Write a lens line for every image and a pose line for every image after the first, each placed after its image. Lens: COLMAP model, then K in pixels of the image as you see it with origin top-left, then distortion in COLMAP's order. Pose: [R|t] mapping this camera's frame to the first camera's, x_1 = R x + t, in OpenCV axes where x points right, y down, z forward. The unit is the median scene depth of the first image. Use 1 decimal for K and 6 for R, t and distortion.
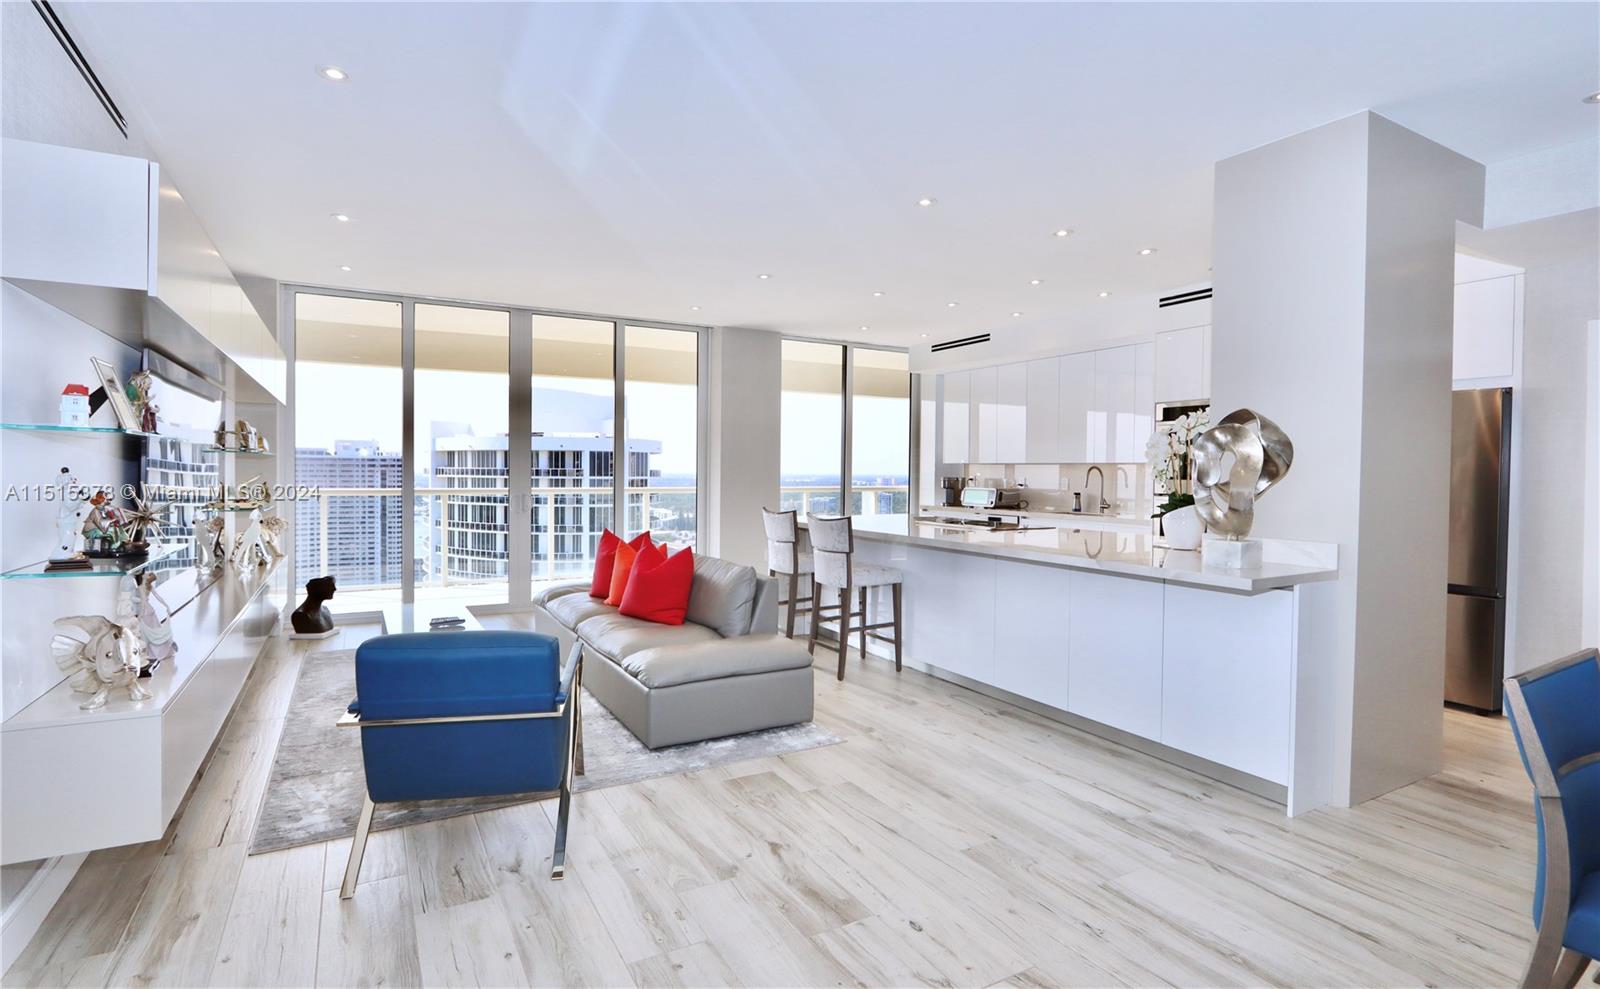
lens RADIAL K [[772.9, 0, 781.4], [0, 772.9, 487.2], [0, 0, 1]] dist [-0.019333, 0.001046]
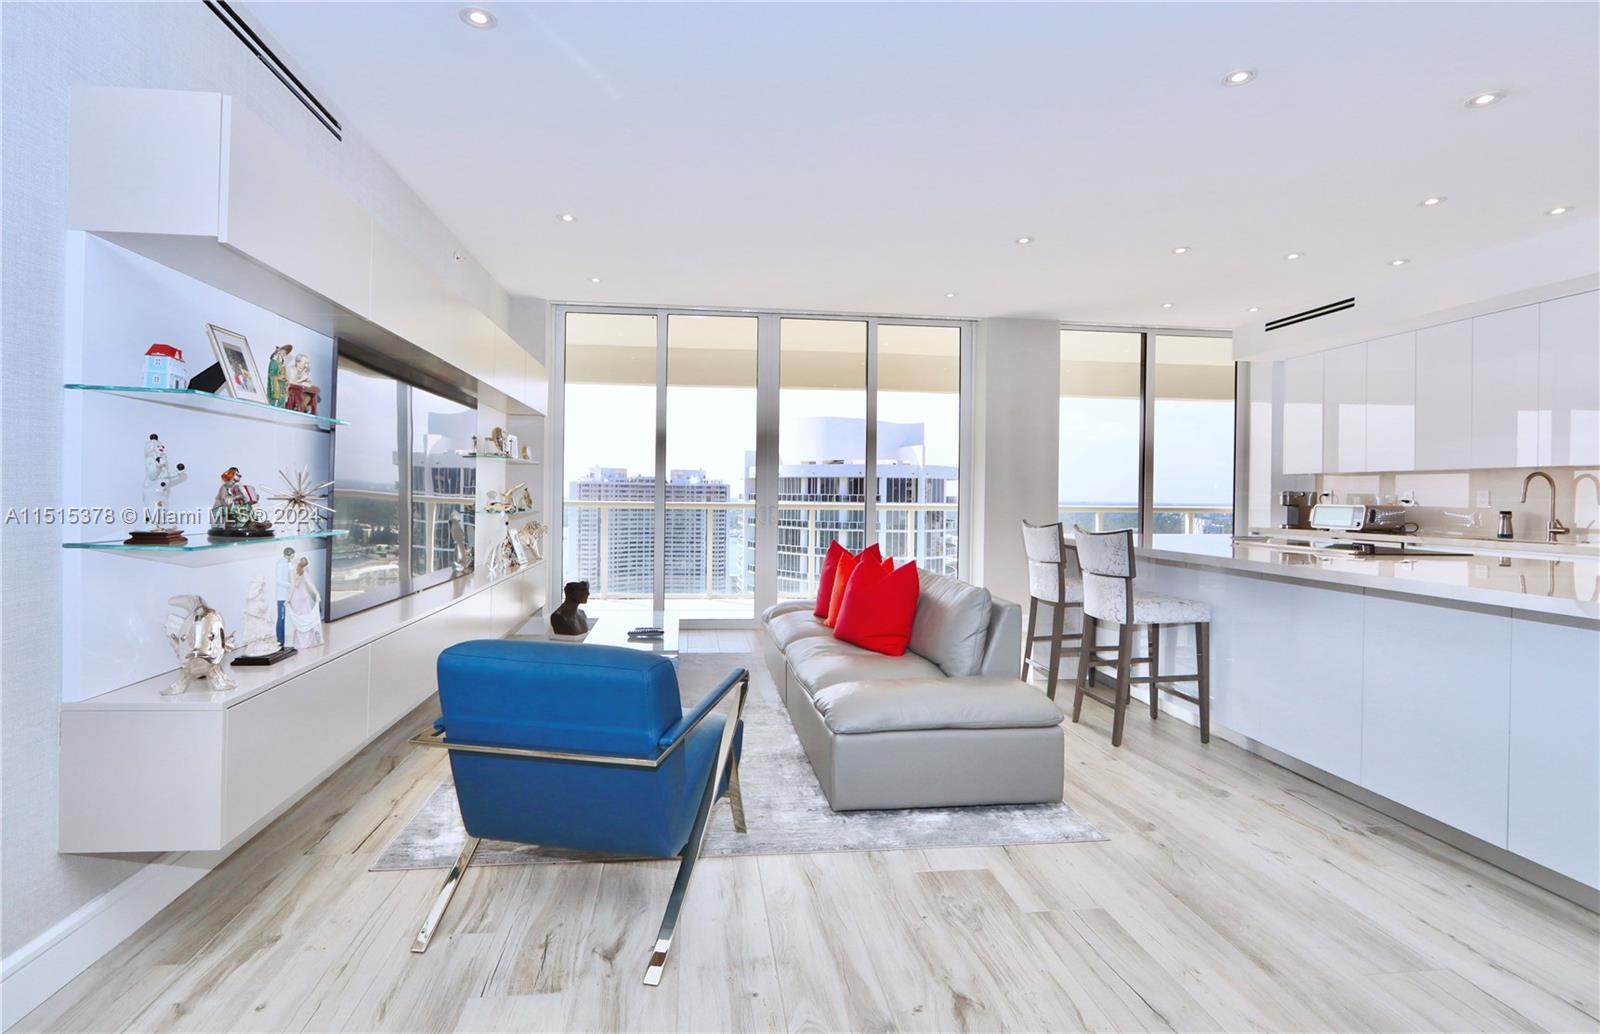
lens RADIAL K [[764.2, 0, 775.1], [0, 764.2, 493.7], [0, 0, 1]] dist [-0.019779, 0.005289]
pose [[0.923960, 0.001925, -0.382485, 0.031620], [-0.012273, 0.999622, -0.024616, 0.015663], [0.382293, 0.027438, 0.923634, 0.109804]]
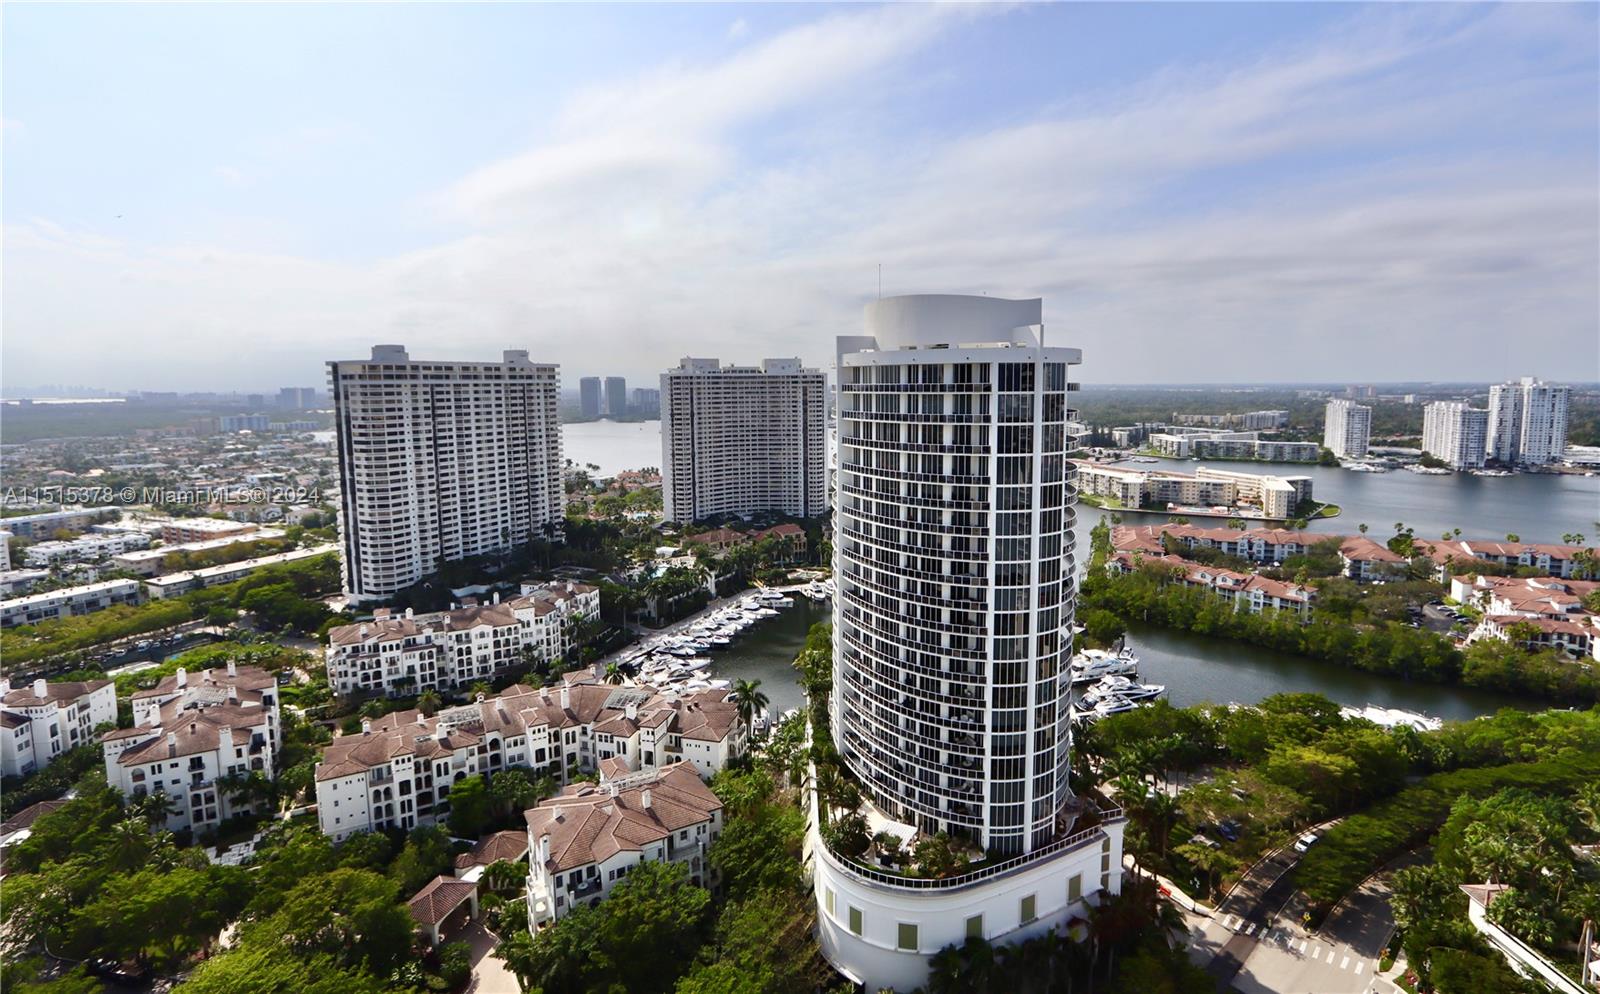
lens RADIAL K [[784.2, 0, 811.7], [0, 784.2, 467.7], [0, 0, 1]] dist [-0.017986, 0.002023]
pose [[0.889555, 0.032326, -0.455683, -0.326842], [0.006659, 0.996470, 0.083689, -0.041499], [0.456780, -0.077480, 0.886199, 1.209777]]
